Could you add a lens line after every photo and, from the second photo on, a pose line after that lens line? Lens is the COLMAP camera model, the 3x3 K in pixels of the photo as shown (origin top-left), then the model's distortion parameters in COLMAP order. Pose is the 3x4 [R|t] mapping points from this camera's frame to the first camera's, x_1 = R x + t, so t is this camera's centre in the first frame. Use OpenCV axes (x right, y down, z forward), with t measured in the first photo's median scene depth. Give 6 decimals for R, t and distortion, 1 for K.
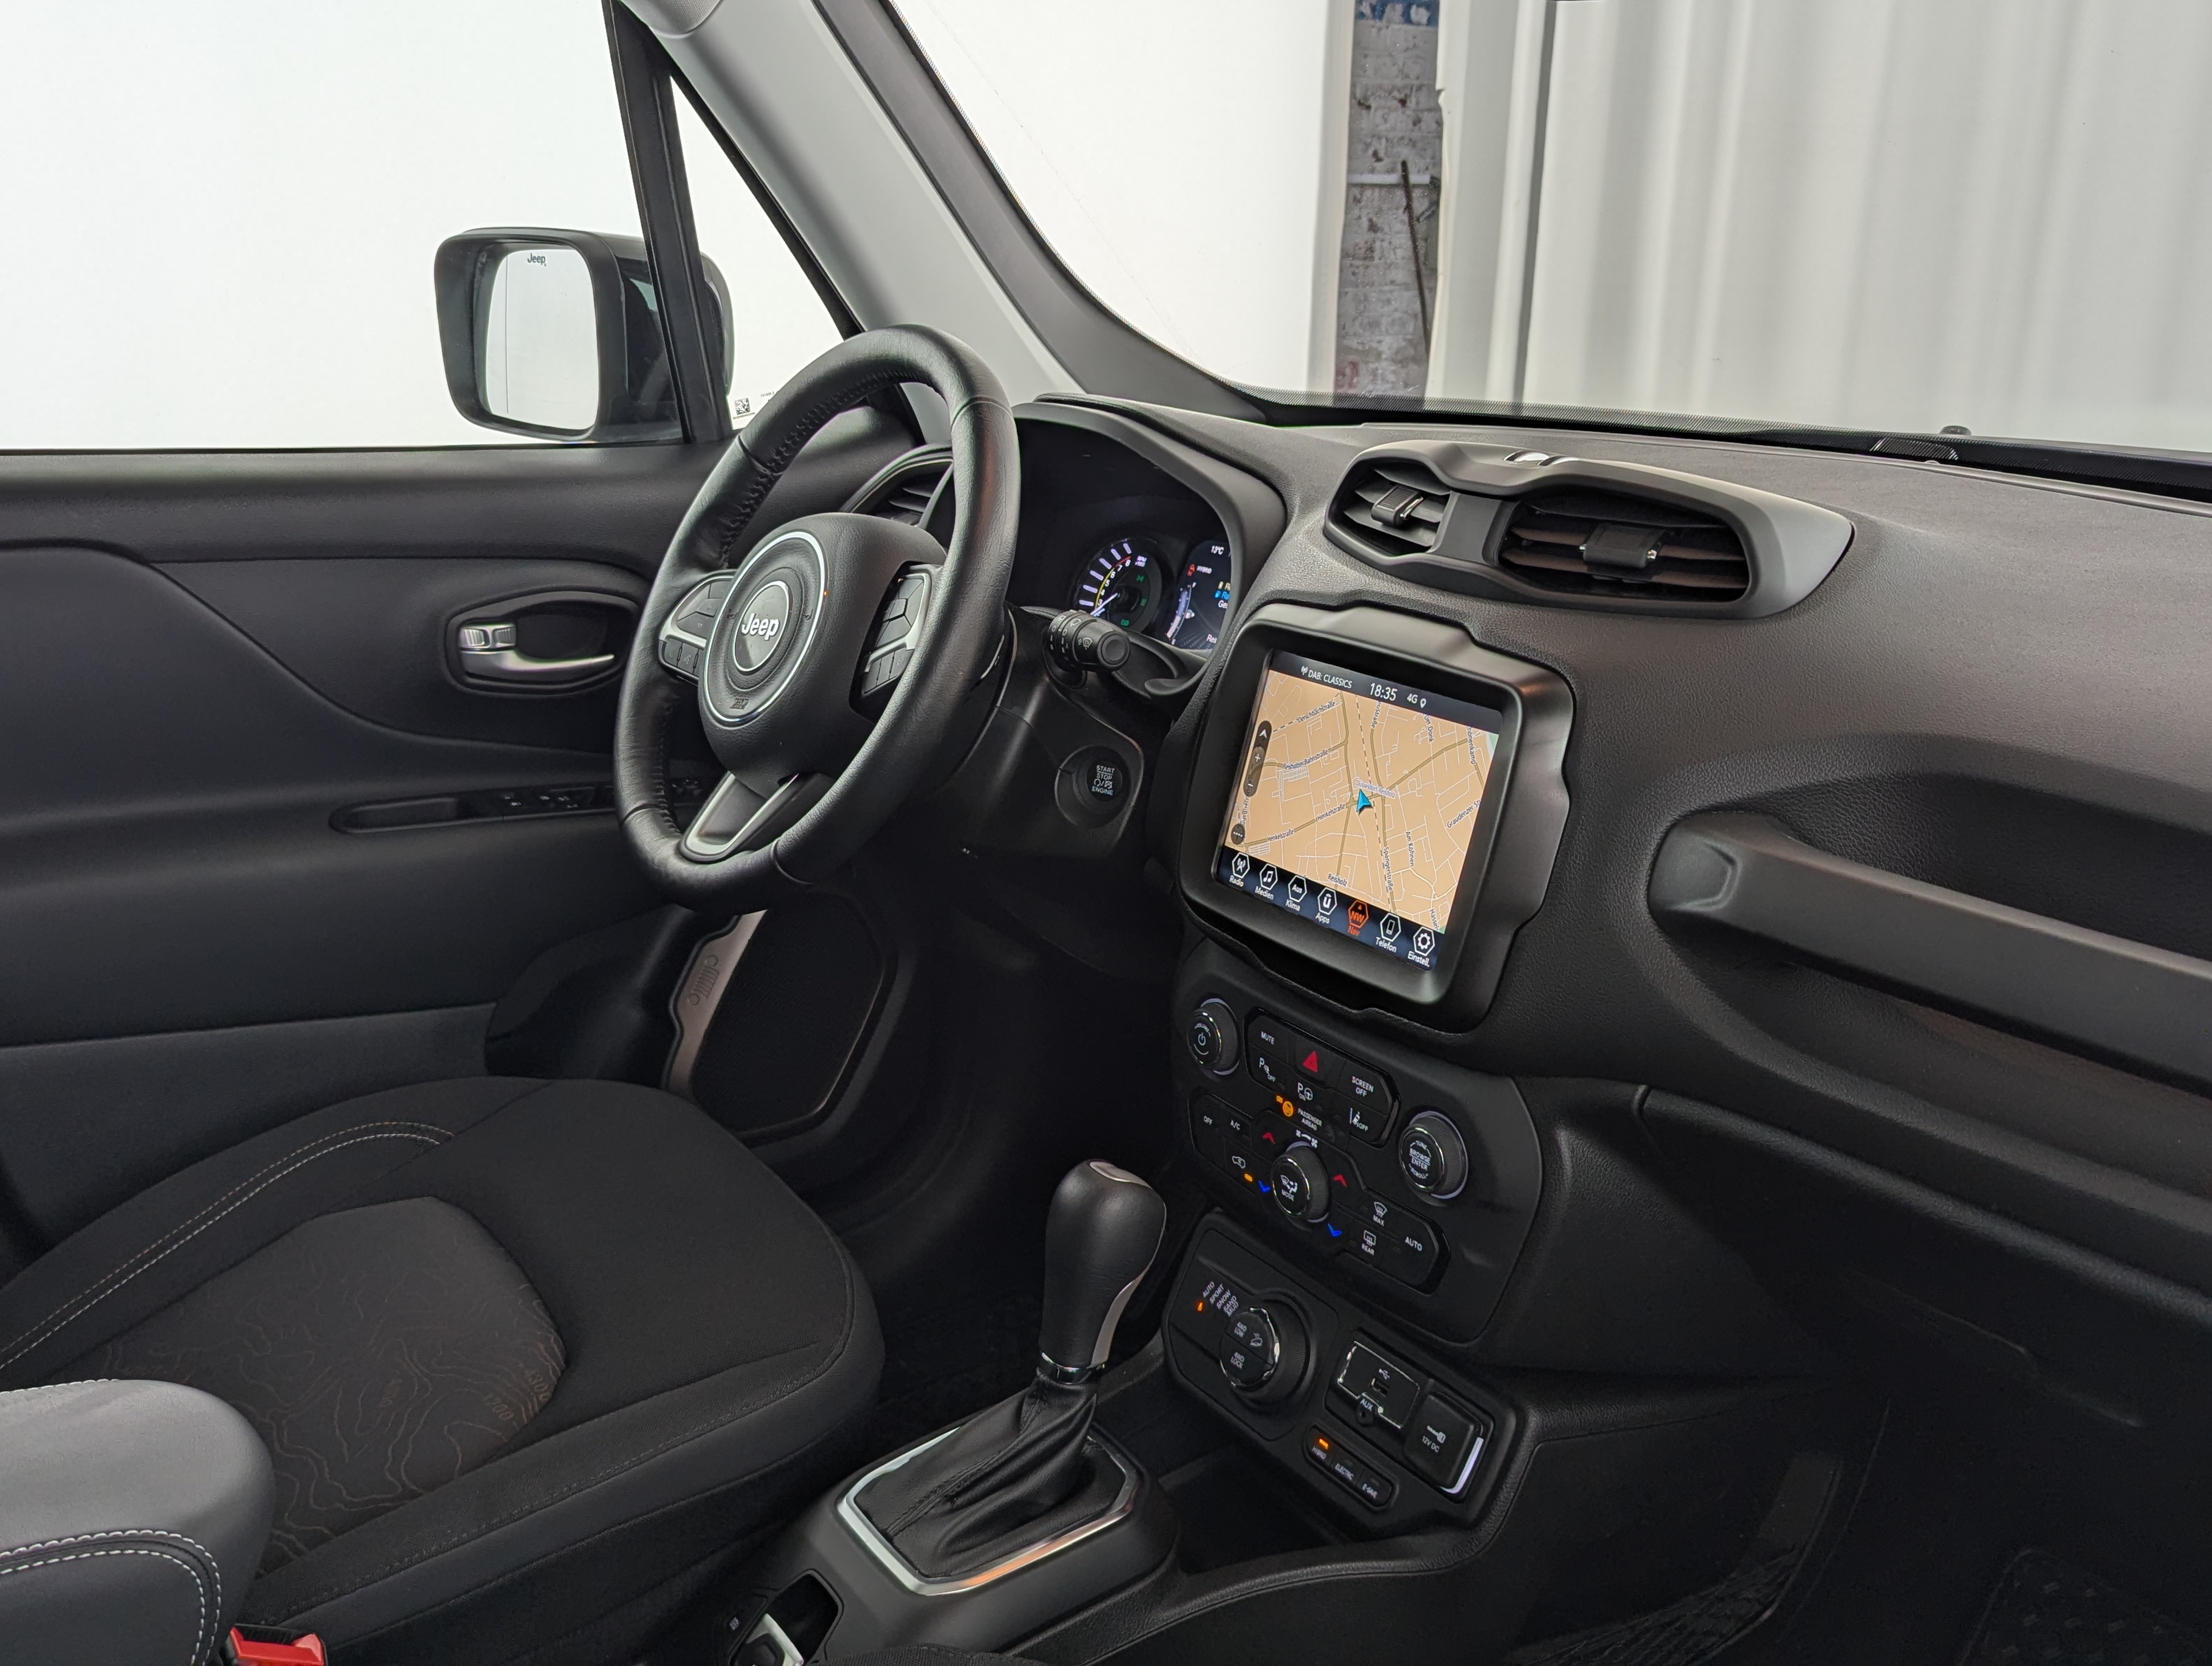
lens RADIAL K [[2044.0, 0, 1090.2], [0, 2044.0, 817.3], [0, 0, 1]] dist [0.013552, 0.000000]
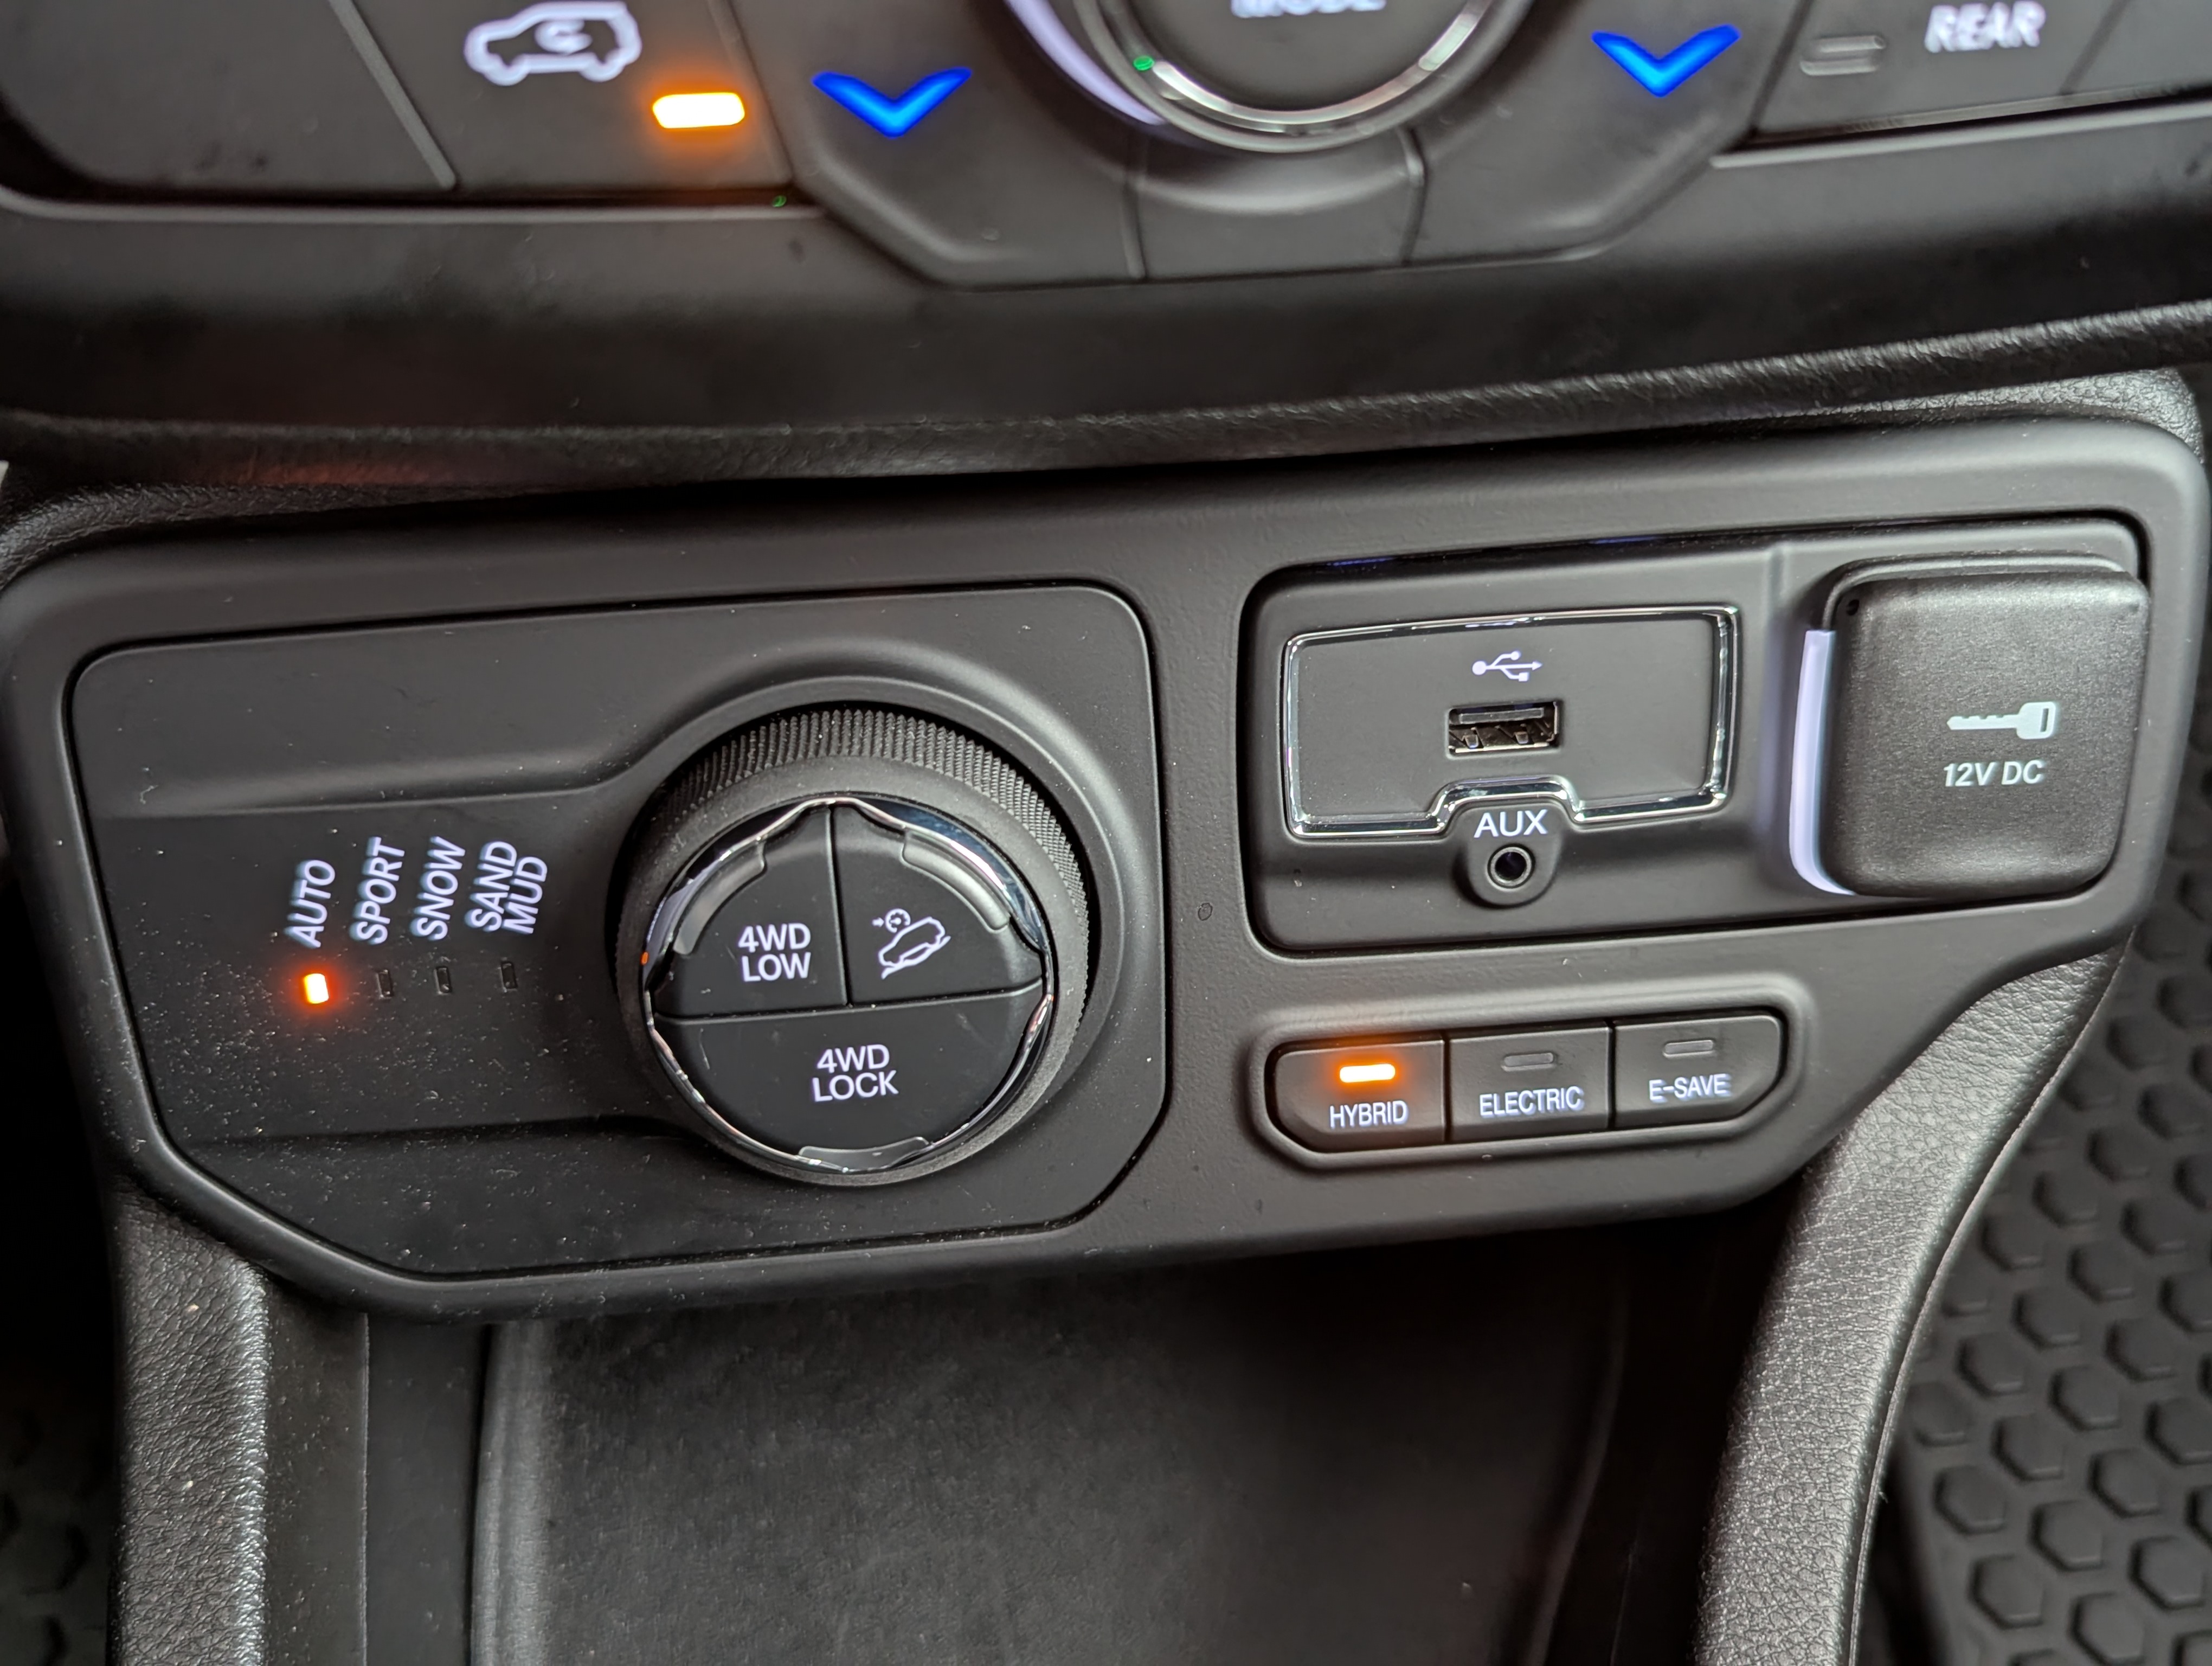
lens RADIAL K [[2044.0, 0, 1083.5], [0, 2044.0, 824.4], [0, 0, 1]] dist [0.013552, 0.000000]
pose [[0.480584, -0.636528, 0.603218, -0.022507], [0.268080, 0.761567, 0.590042, 0.142466], [-0.834969, -0.121854, 0.536637, 0.920673]]
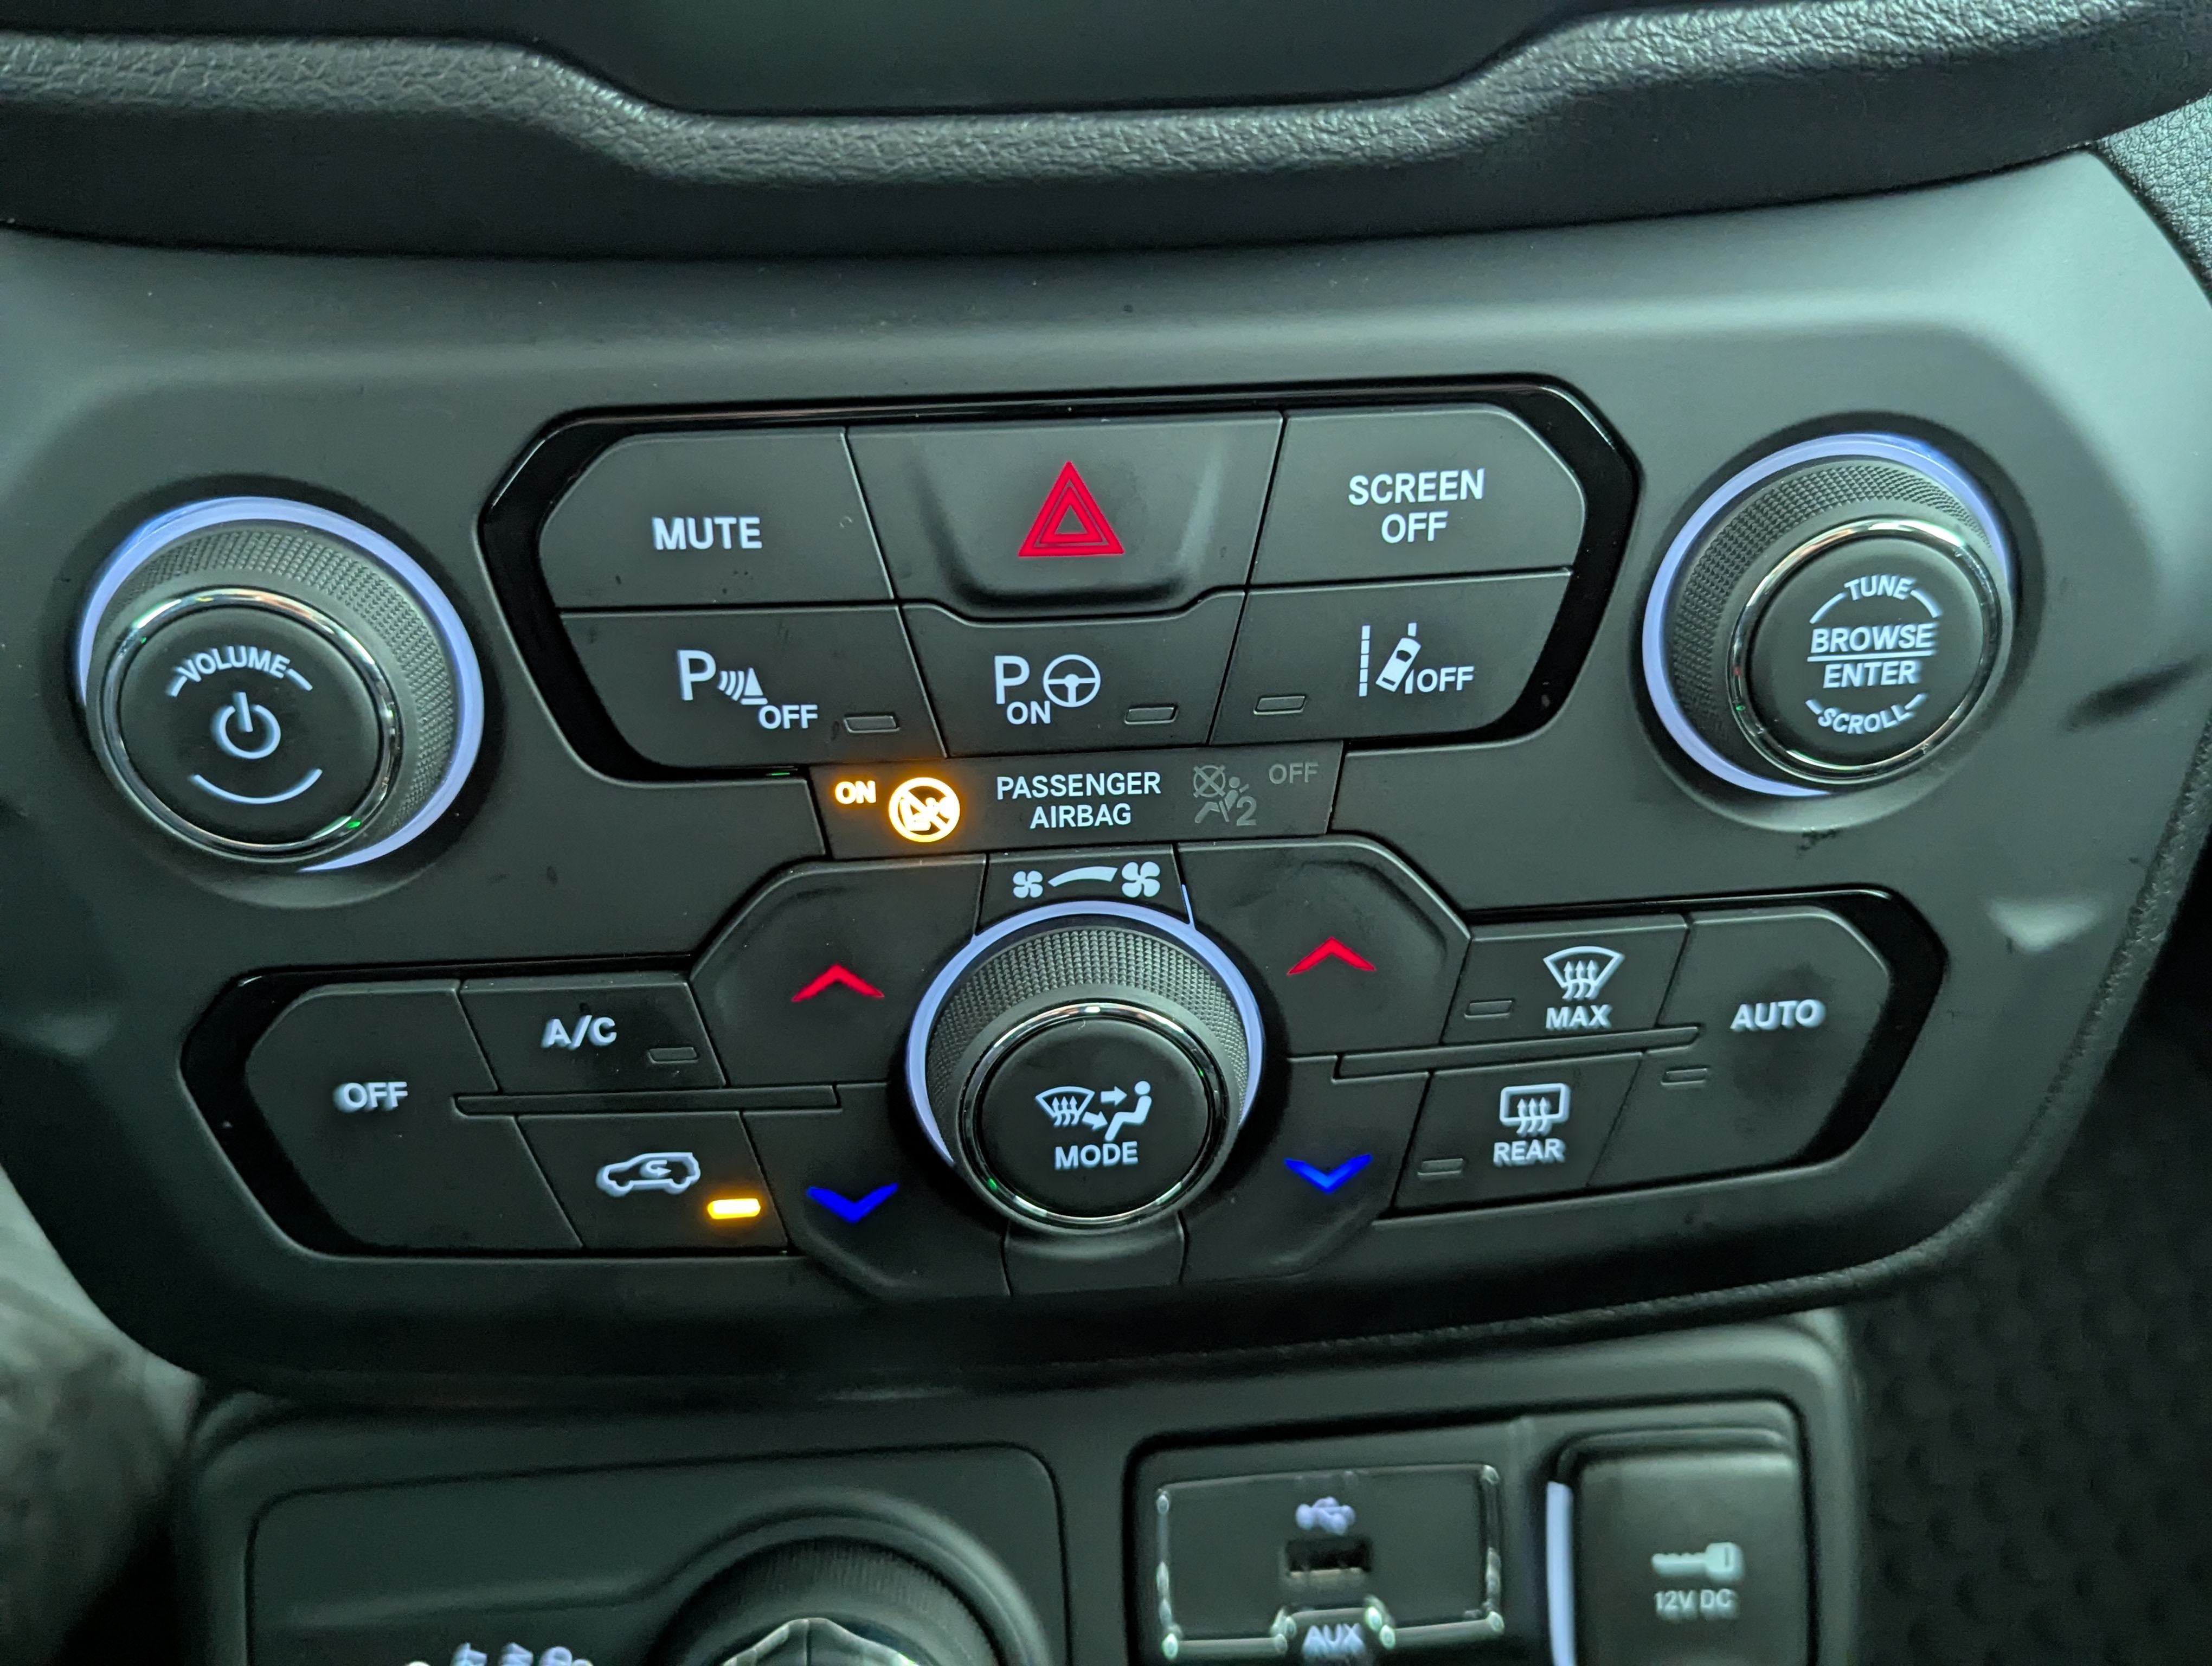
lens RADIAL K [[2044.0, 0, 1103.2], [0, 2044.0, 848.6], [0, 0, 1]] dist [0.013552, 0.000000]
pose [[0.493325, -0.415069, 0.764427, -0.057526], [0.271610, 0.908372, 0.317945, 0.083226], [-0.826353, 0.050776, 0.560859, 0.859476]]
